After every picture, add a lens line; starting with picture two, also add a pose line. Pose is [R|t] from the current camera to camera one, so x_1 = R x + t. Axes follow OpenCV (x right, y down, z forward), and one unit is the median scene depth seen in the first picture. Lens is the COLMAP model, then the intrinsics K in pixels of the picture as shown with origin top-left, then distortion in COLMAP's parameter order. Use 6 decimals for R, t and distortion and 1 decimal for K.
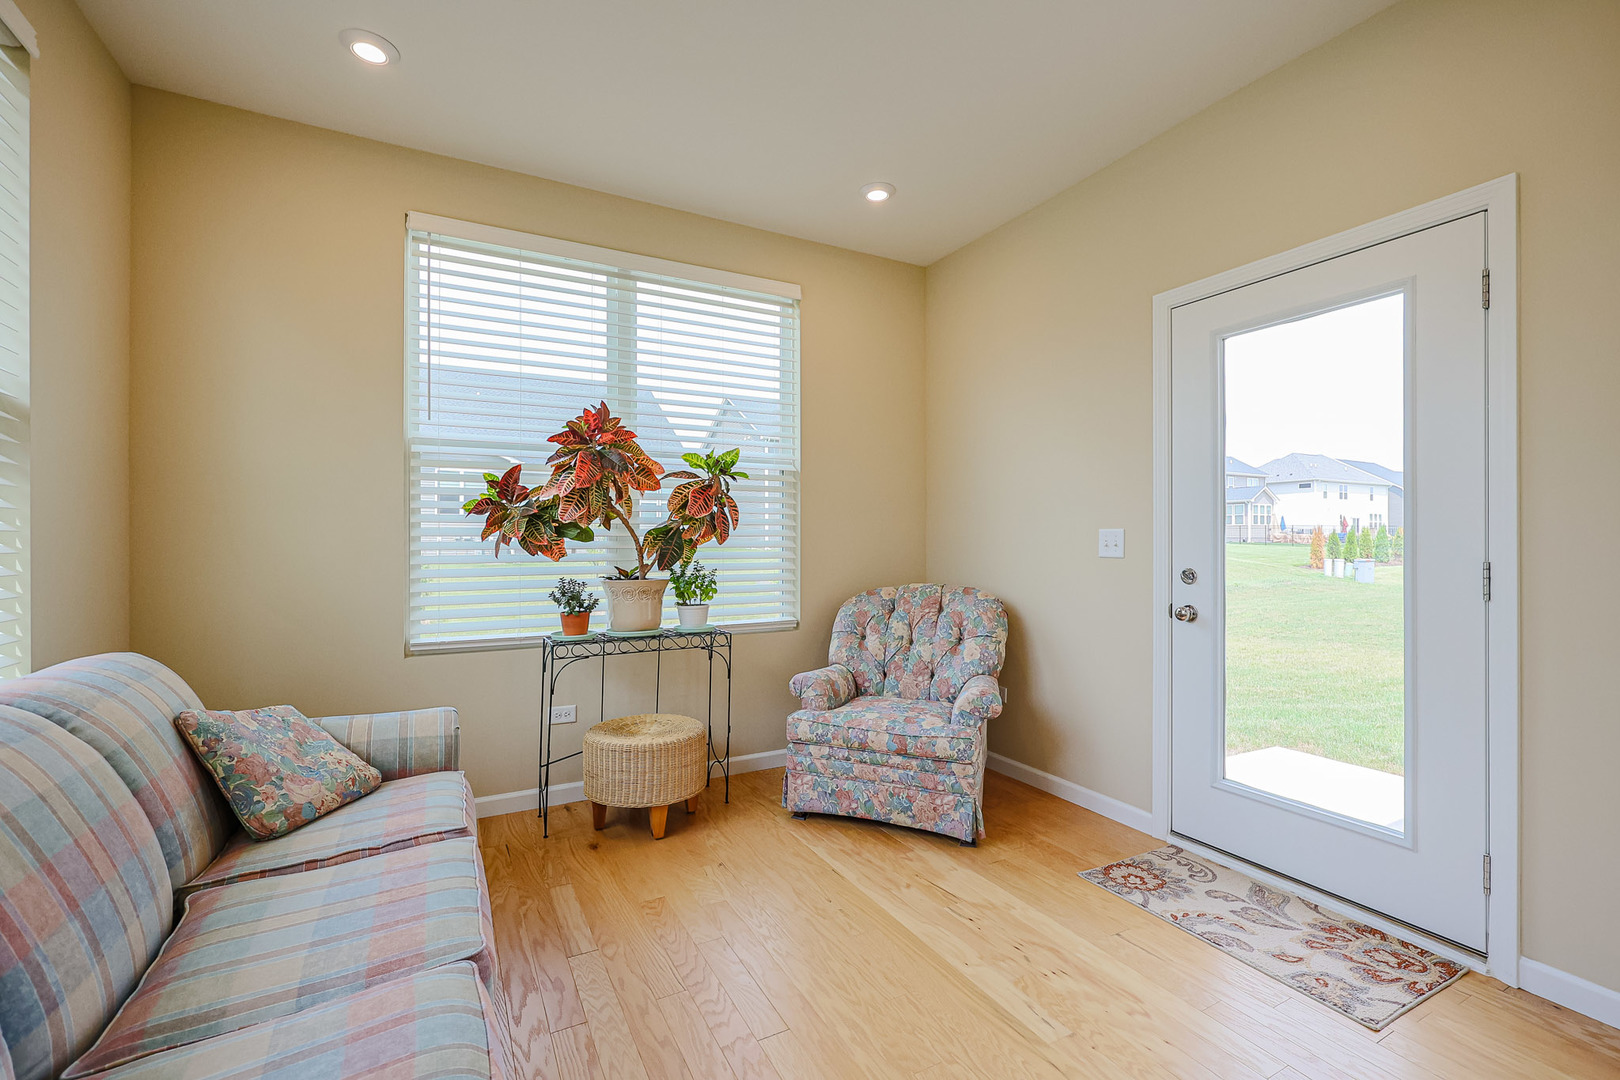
lens RADIAL K [[689.3, 0, 806.8], [0, 689.3, 530.8], [0, 0, 1]] dist [-0.000310, -0.000402]
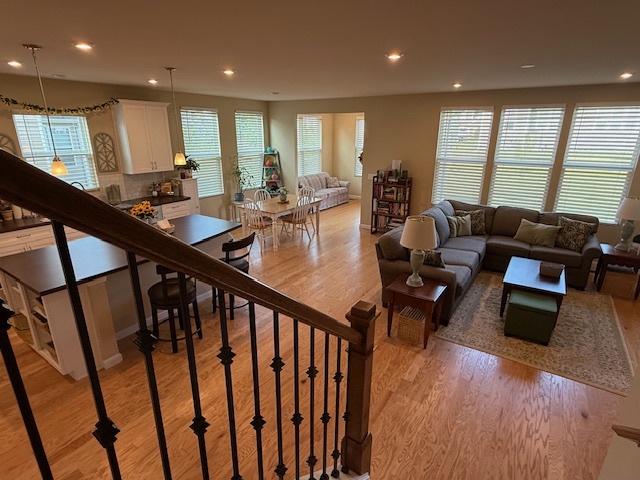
lens RADIAL K [[344.6, 0, 319.2], [0, 344.6, 240.3], [0, 0, 1]] dist [0.001940, -0.001038]
pose [[0.476225, 0.257592, -0.840748, 2.653415], [0.011115, 0.954290, 0.298675, -0.294519], [0.879253, -0.151581, 0.451594, -1.211727]]
